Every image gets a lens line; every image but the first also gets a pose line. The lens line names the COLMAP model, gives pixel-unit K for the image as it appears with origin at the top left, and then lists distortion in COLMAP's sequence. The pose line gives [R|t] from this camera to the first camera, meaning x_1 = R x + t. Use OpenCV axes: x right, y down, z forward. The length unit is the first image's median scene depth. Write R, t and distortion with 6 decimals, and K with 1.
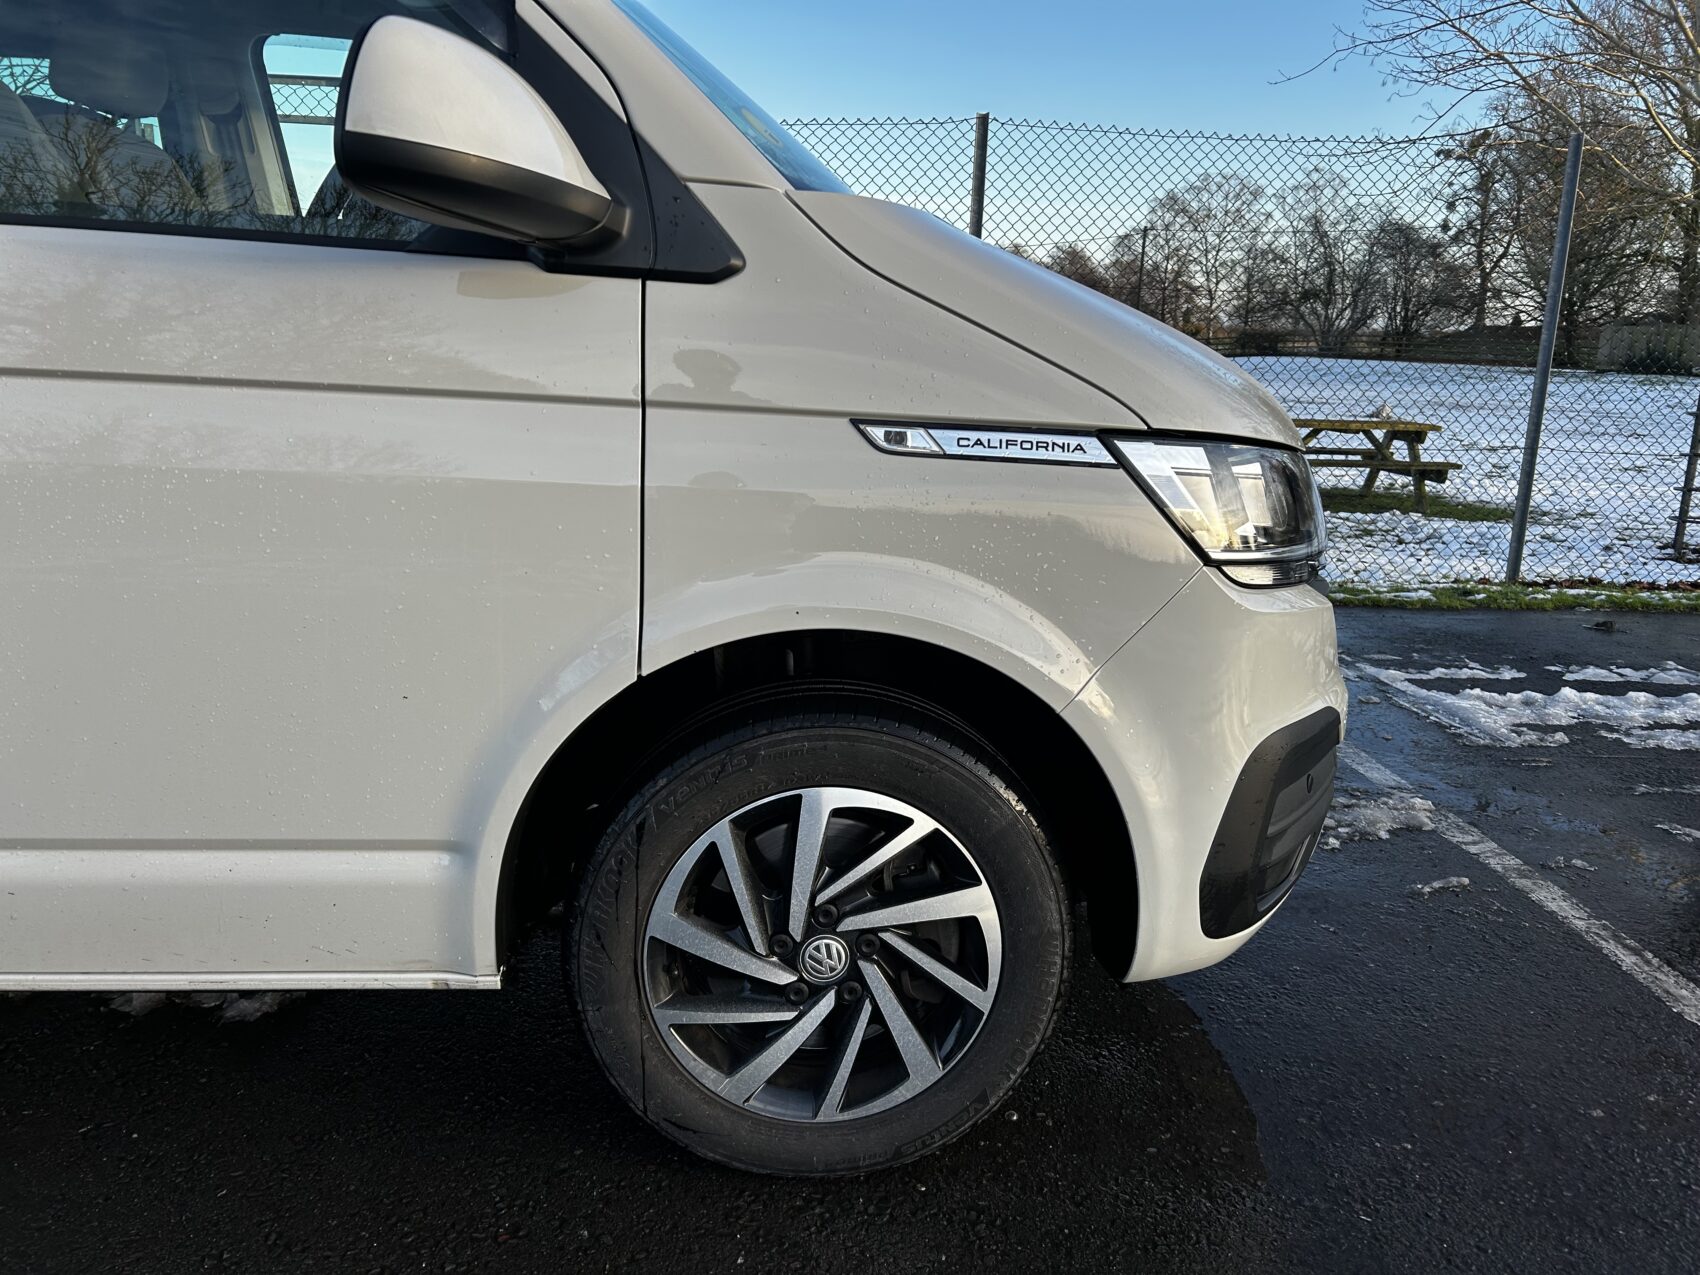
lens RADIAL K [[1359.0, 0, 851.7], [0, 1359.0, 654.8], [0, 0, 1]] dist [0.076699, -0.060297]
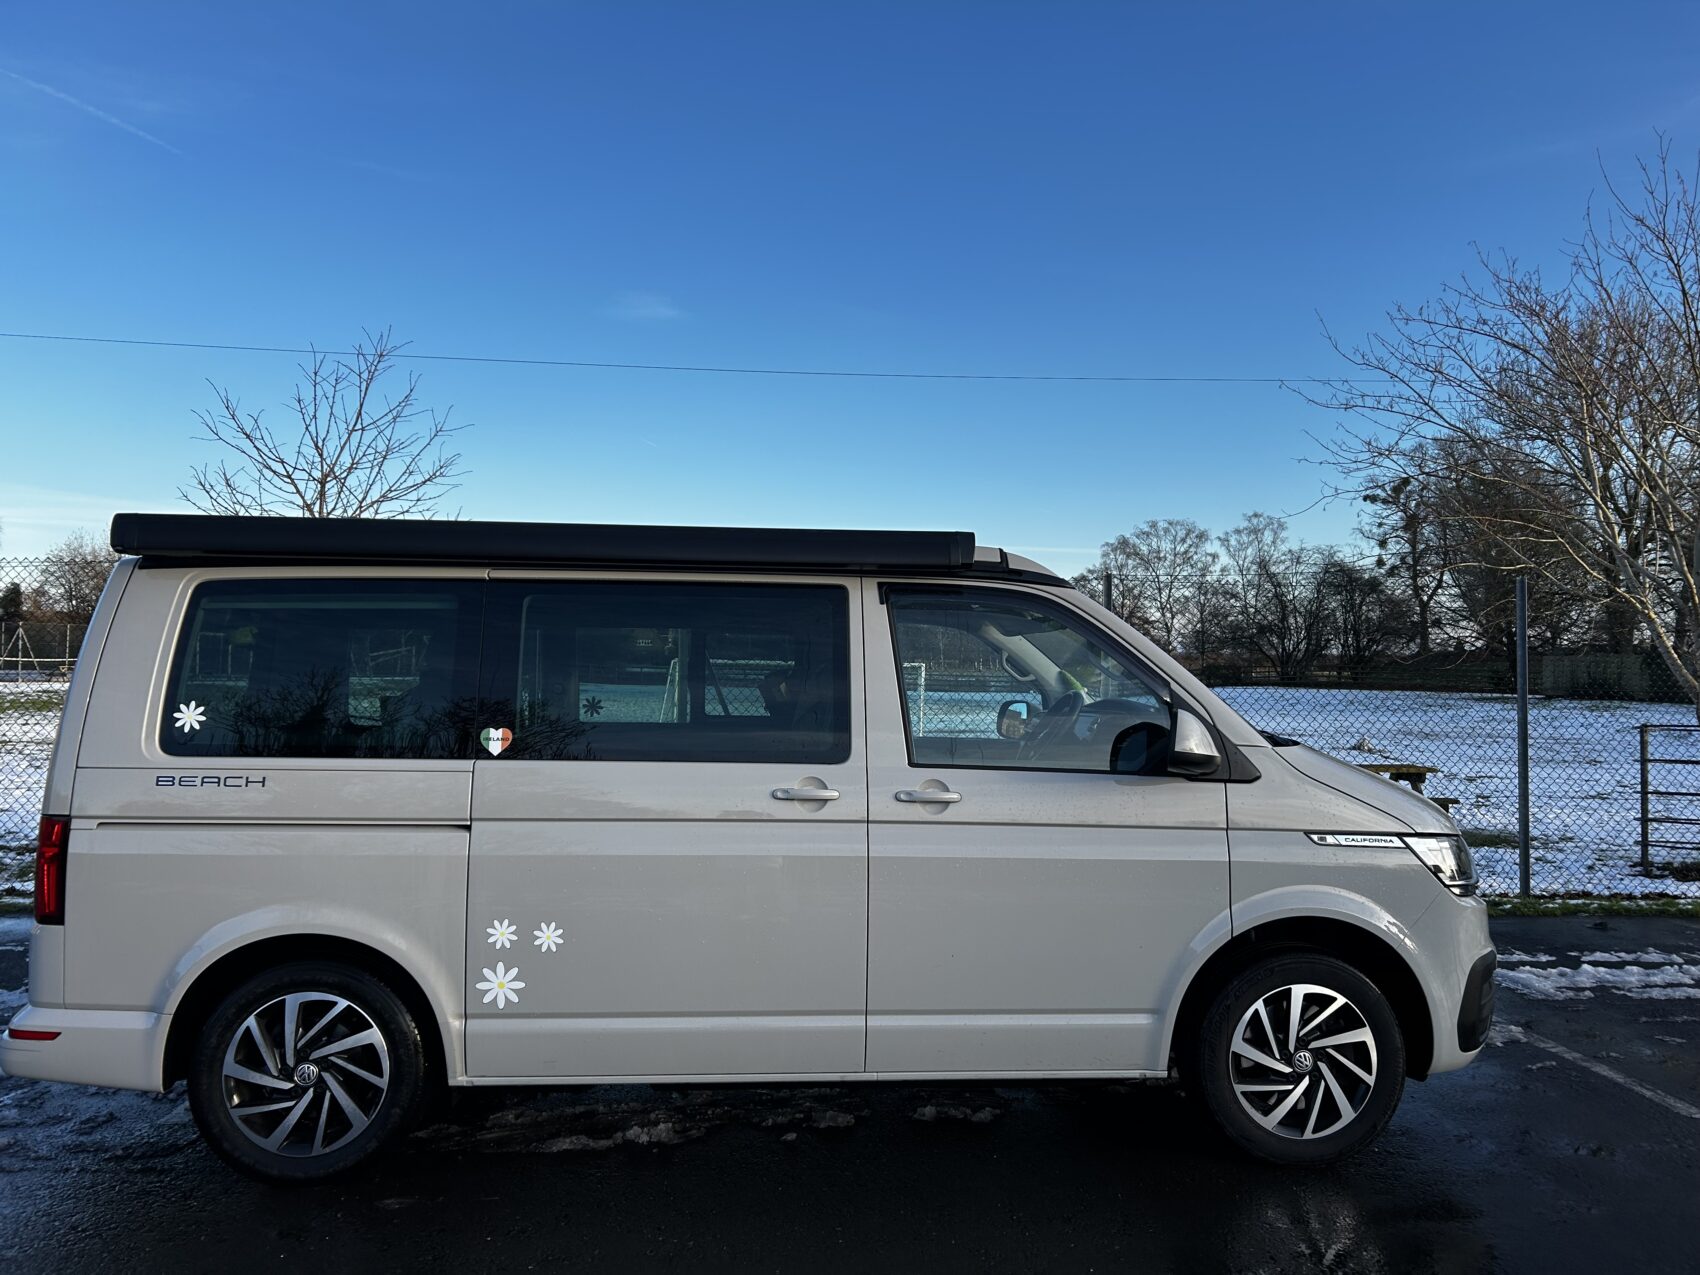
lens RADIAL K [[1359.0, 0, 851.7], [0, 1359.0, 654.8], [0, 0, 1]] dist [0.076699, -0.060297]
pose [[0.999400, -0.026799, 0.021960, -0.293026], [0.031281, 0.970436, -0.239324, 0.030574], [-0.014897, 0.239868, 0.970691, -0.512988]]
